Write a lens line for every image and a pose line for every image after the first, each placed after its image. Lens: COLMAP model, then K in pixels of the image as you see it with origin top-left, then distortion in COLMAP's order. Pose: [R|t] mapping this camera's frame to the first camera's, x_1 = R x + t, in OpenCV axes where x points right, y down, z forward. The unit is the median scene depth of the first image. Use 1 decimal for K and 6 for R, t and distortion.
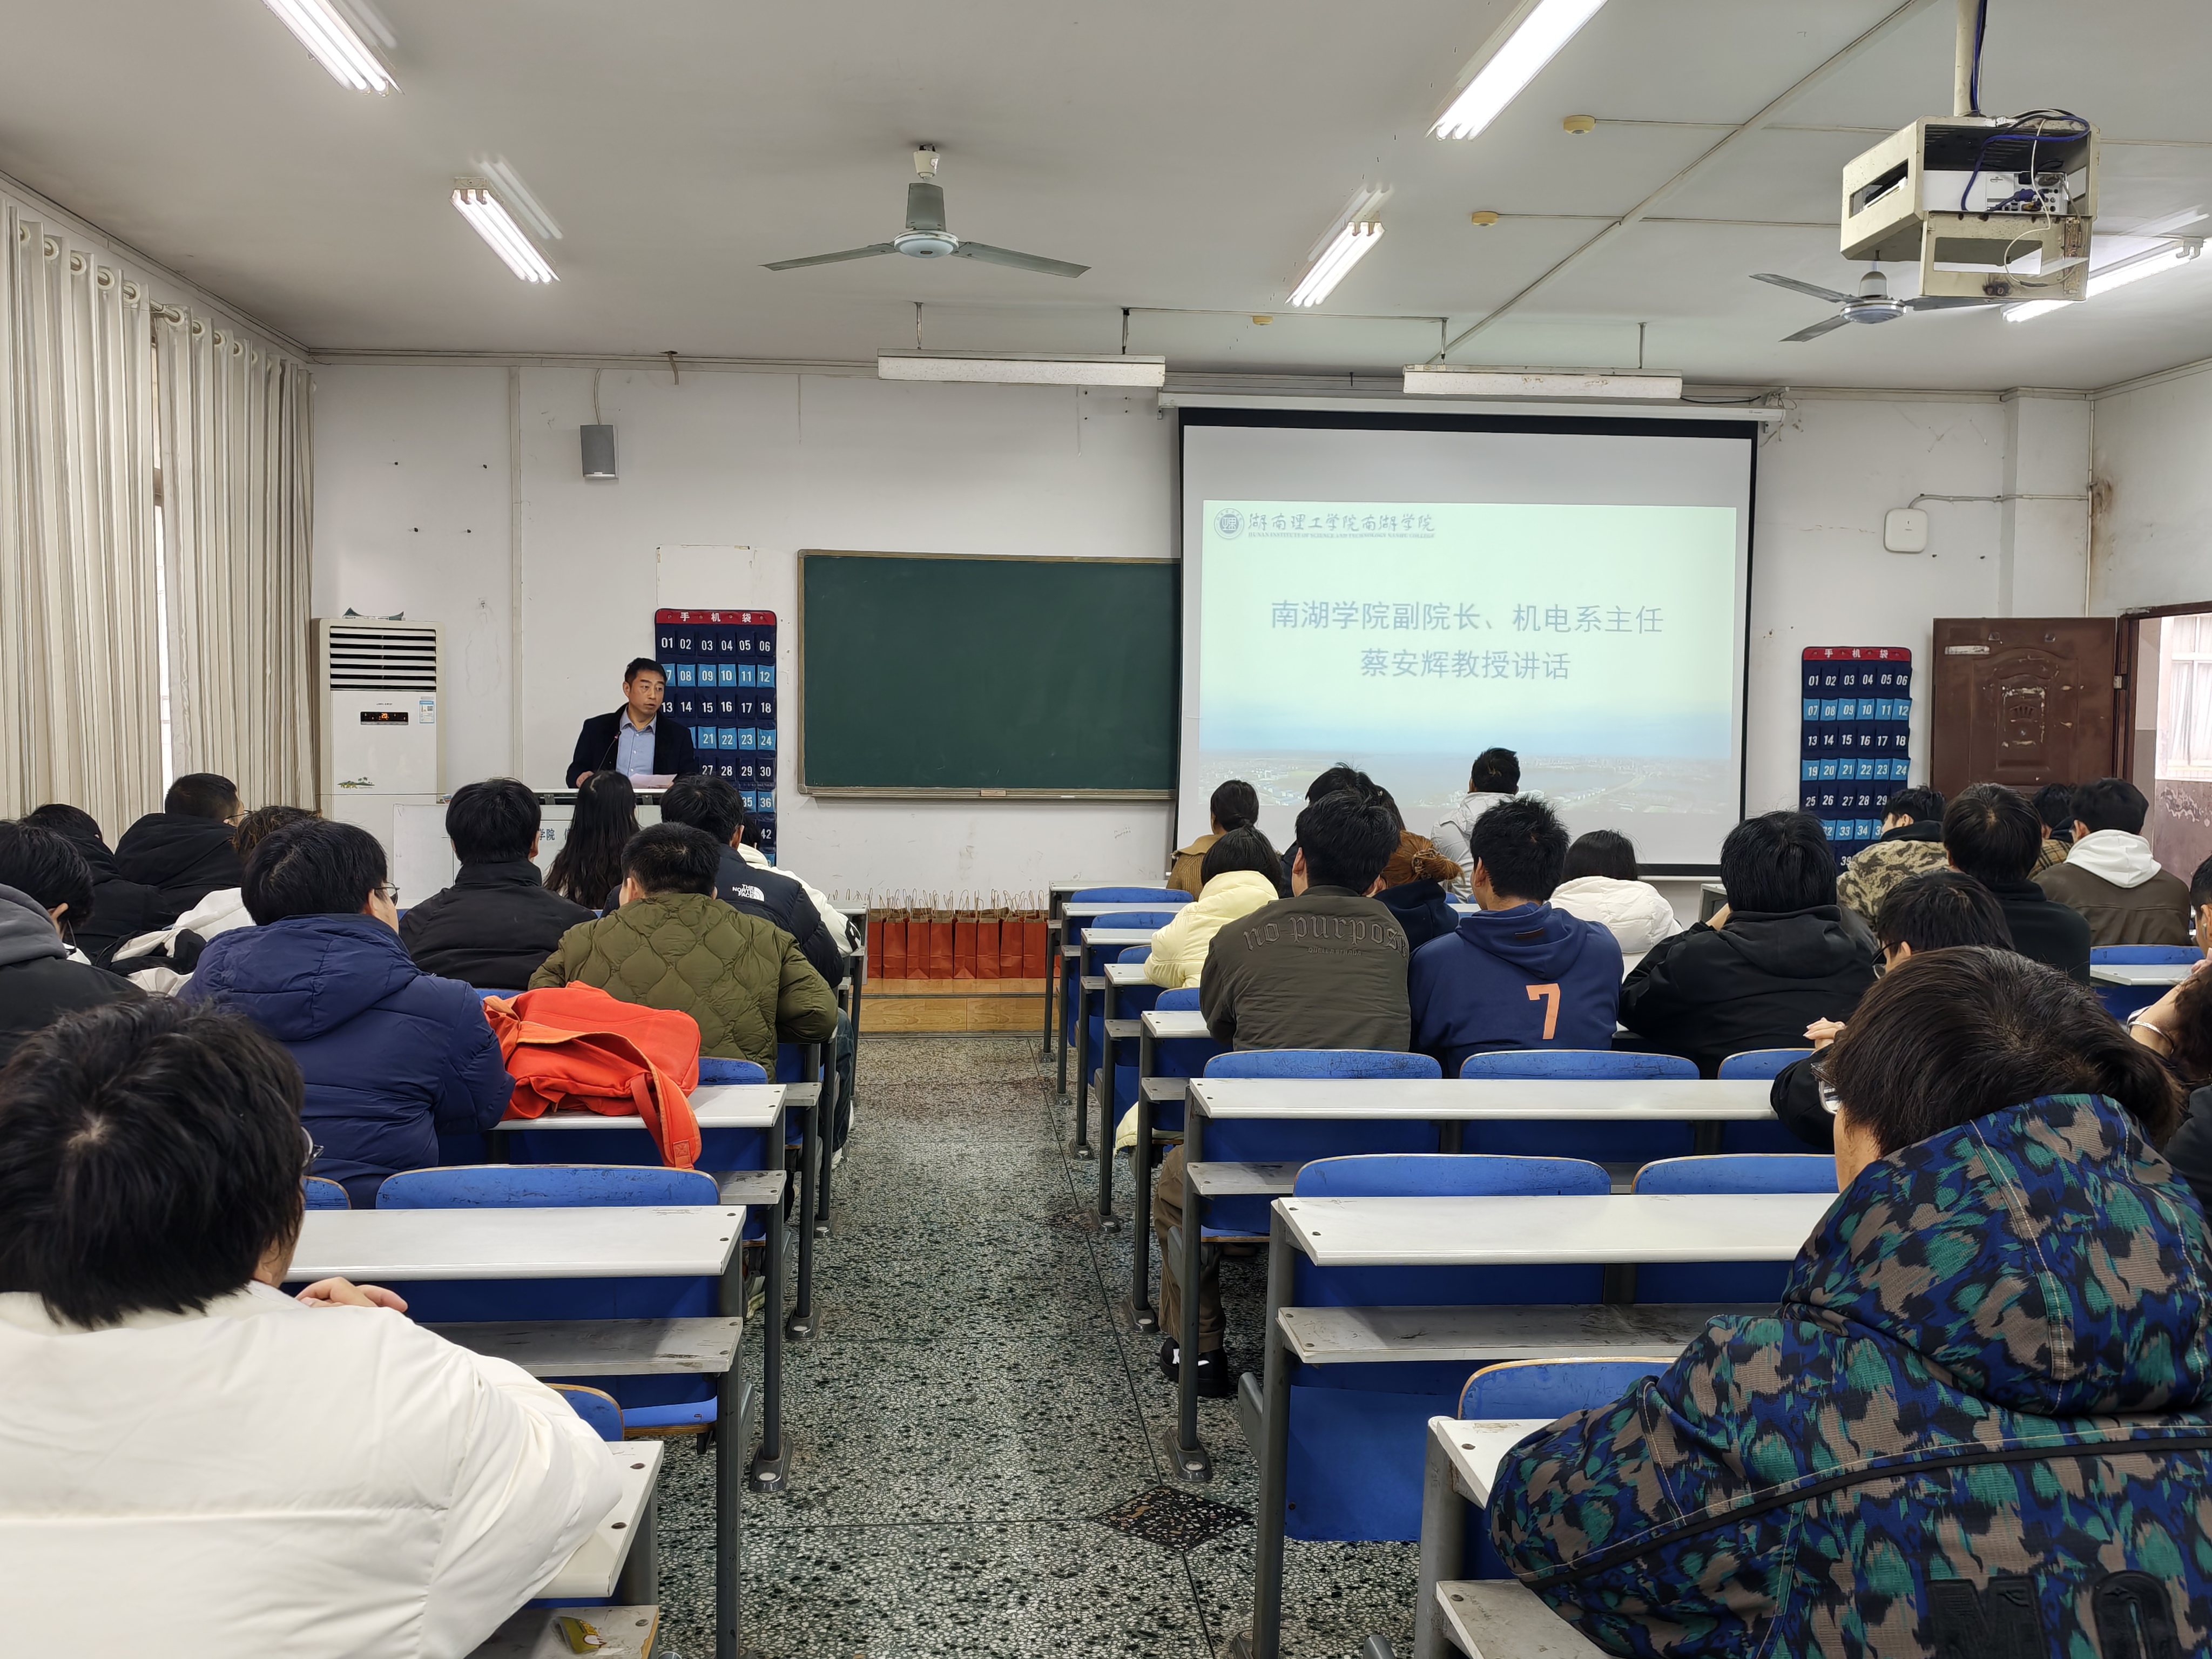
lens RADIAL K [[1962.7, 0, 1114.6], [0, 1962.7, 848.3], [0, 0, 1]] dist [0.042924, -0.033629]
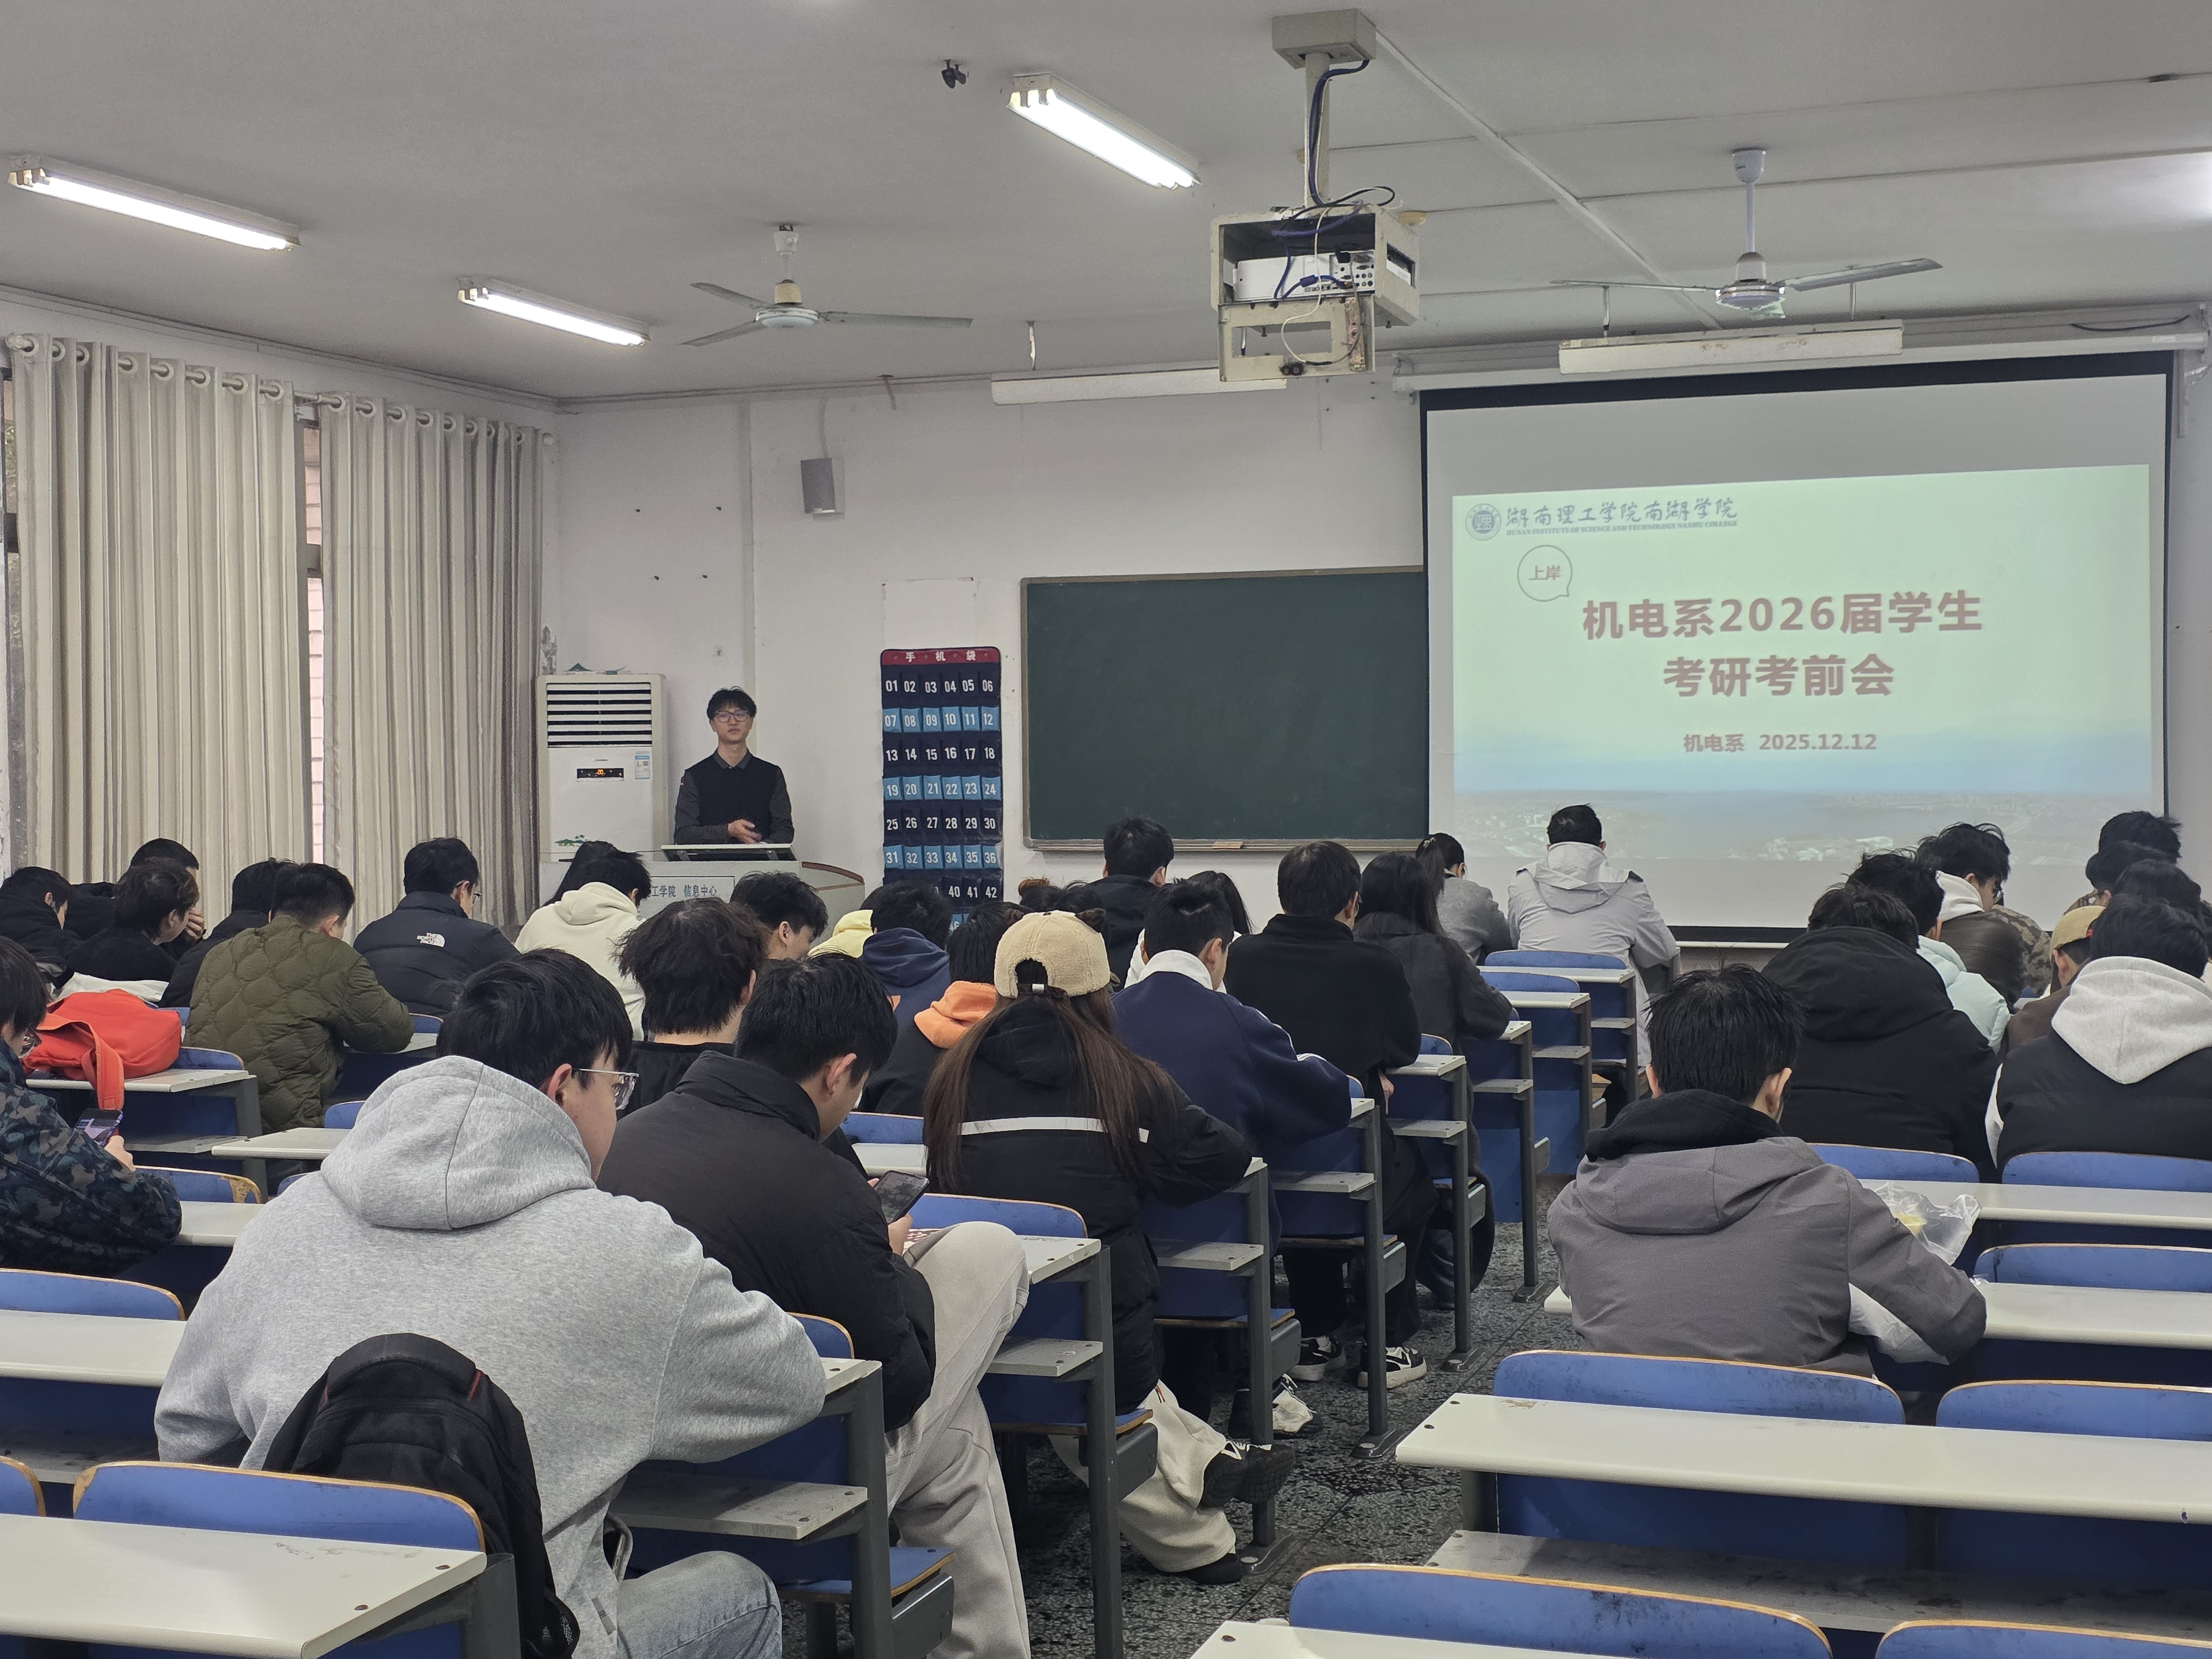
lens RADIAL K [[2880.7, 0, 991.4], [0, 2880.7, 809.5], [0, 0, 1]] dist [-0.025021, 0.000000]
pose [[0.895805, -0.012510, -0.444272, 0.477850], [-0.005314, 0.999231, -0.038851, 0.006911], [0.444416, 0.037164, 0.895049, -0.214794]]
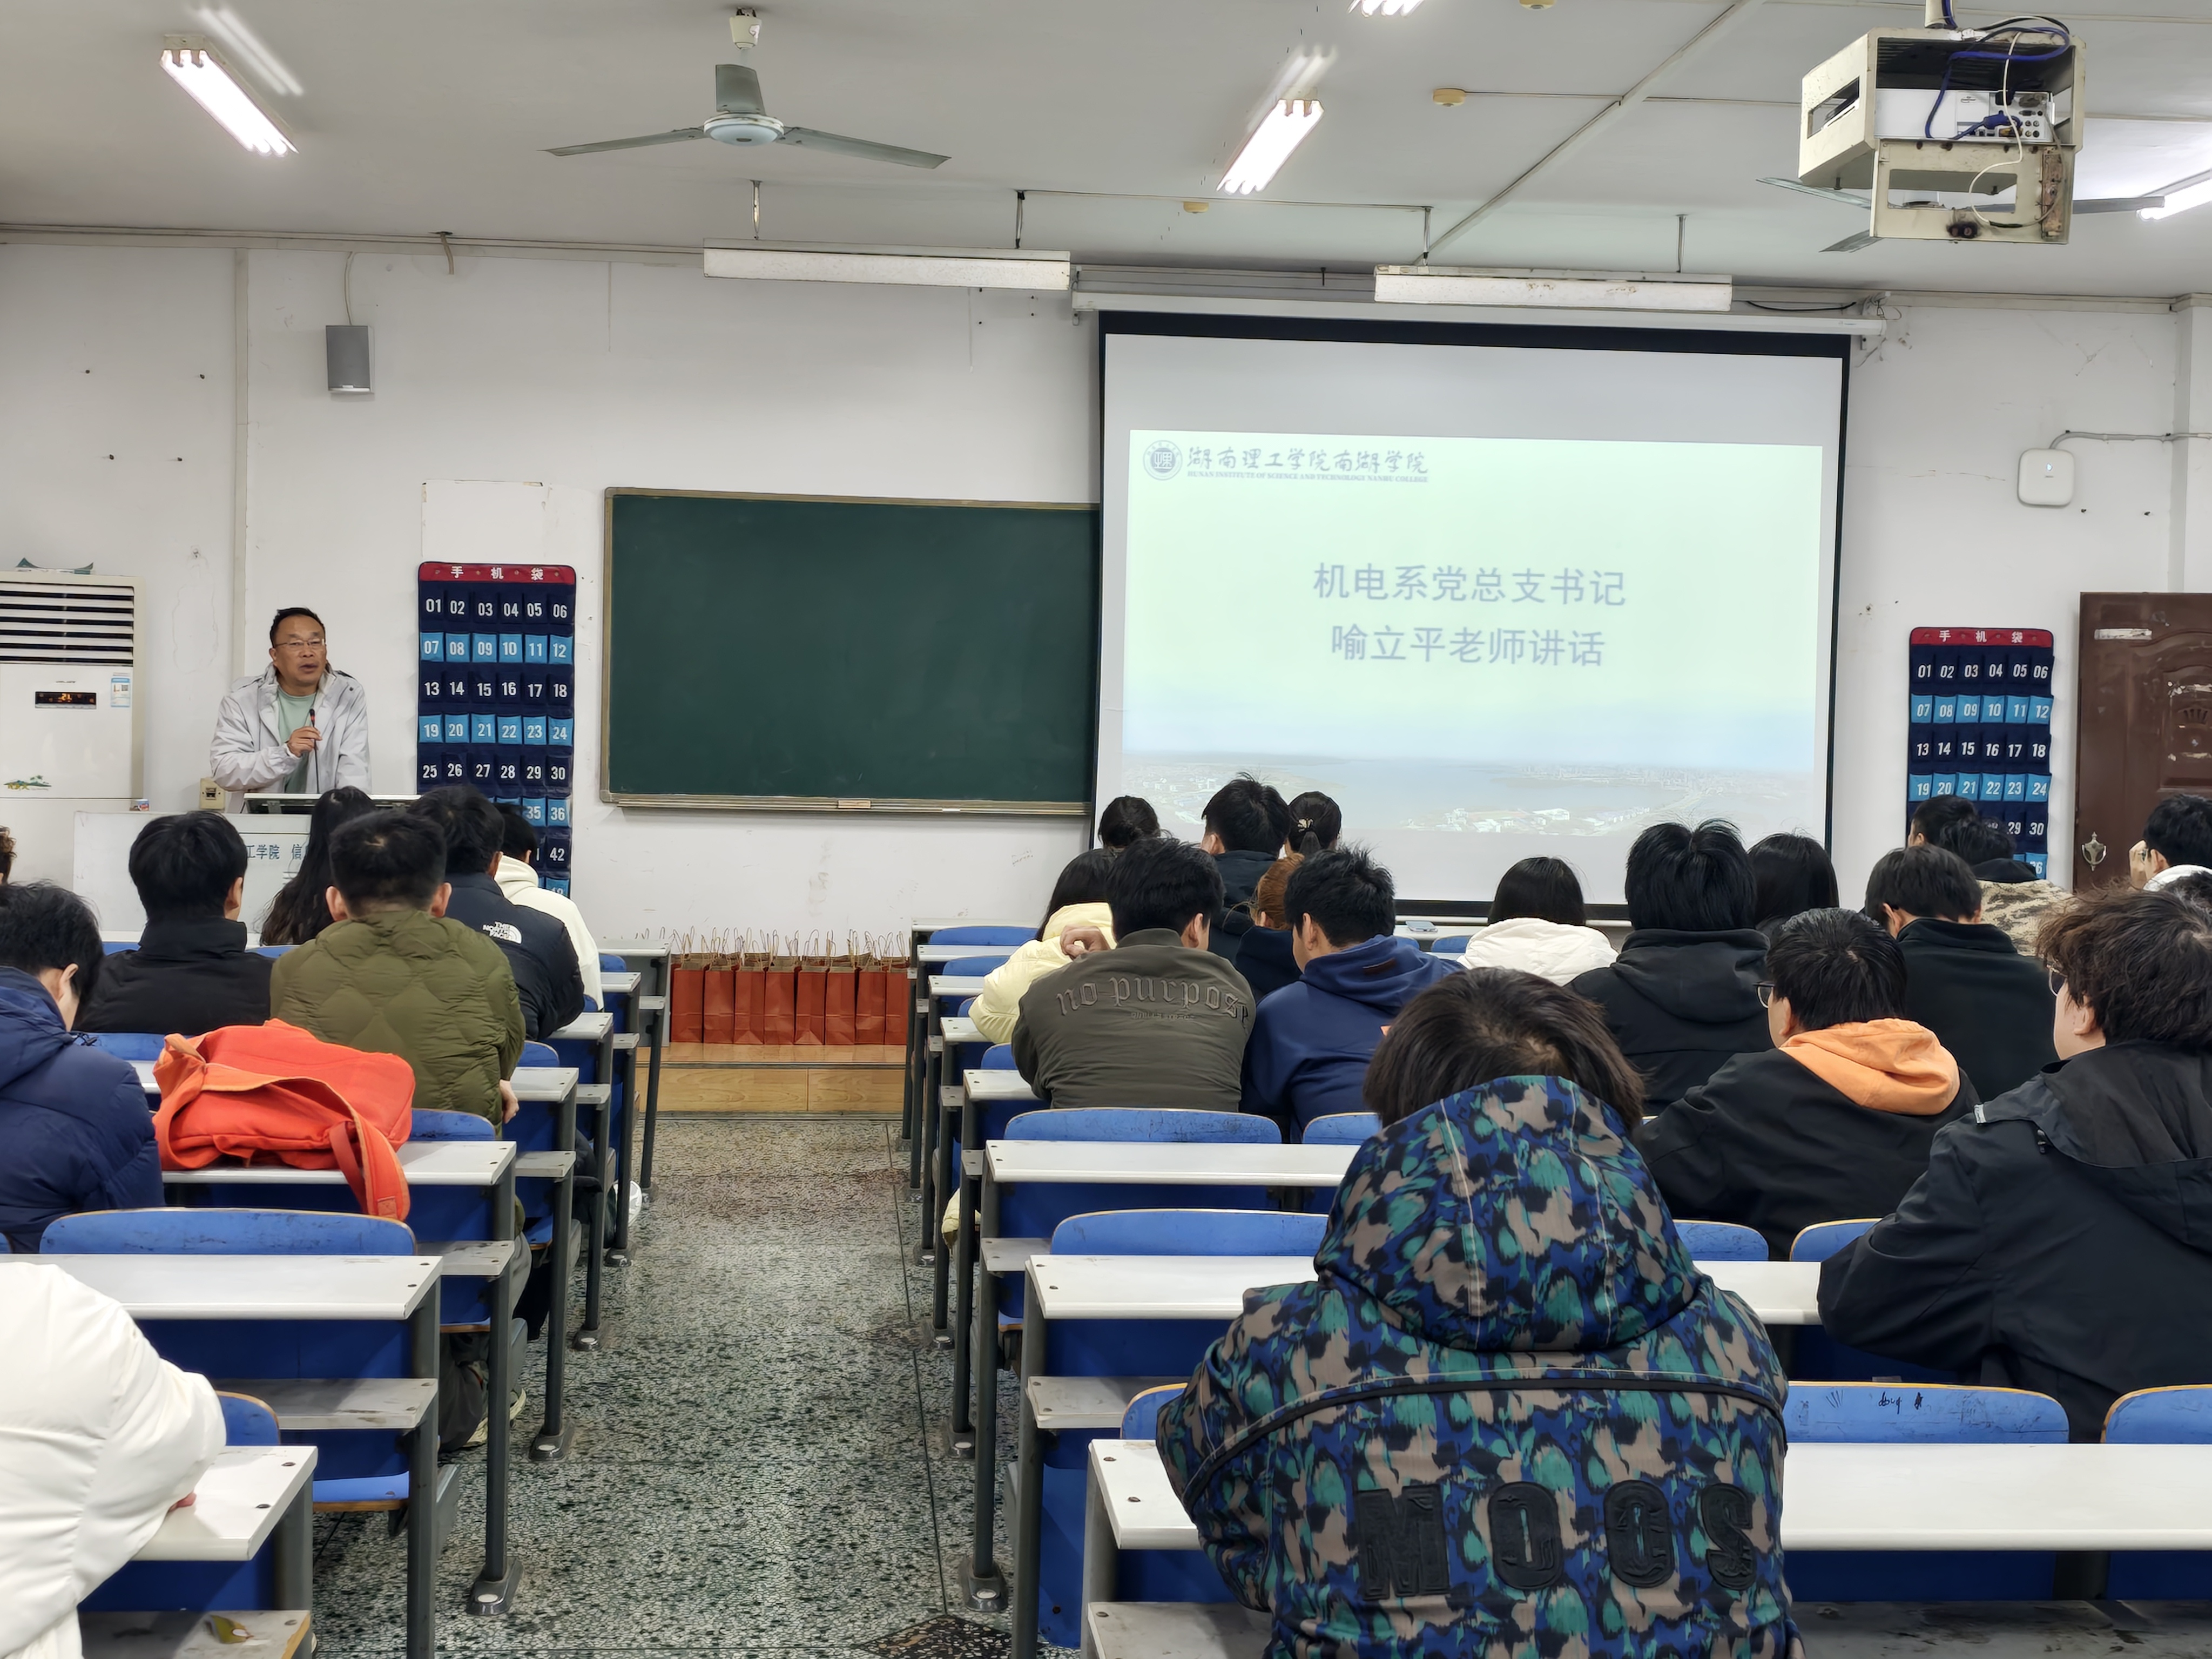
lens RADIAL K [[2748.3, 0, 1070.9], [0, 2748.3, 809.8], [0, 0, 1]] dist [0.049244, 0.000000]
pose [[0.999917, 0.011546, -0.005649, 0.034648], [-0.011692, 0.999581, -0.026473, 0.001629], [0.005341, 0.026537, 0.999634, -0.090657]]
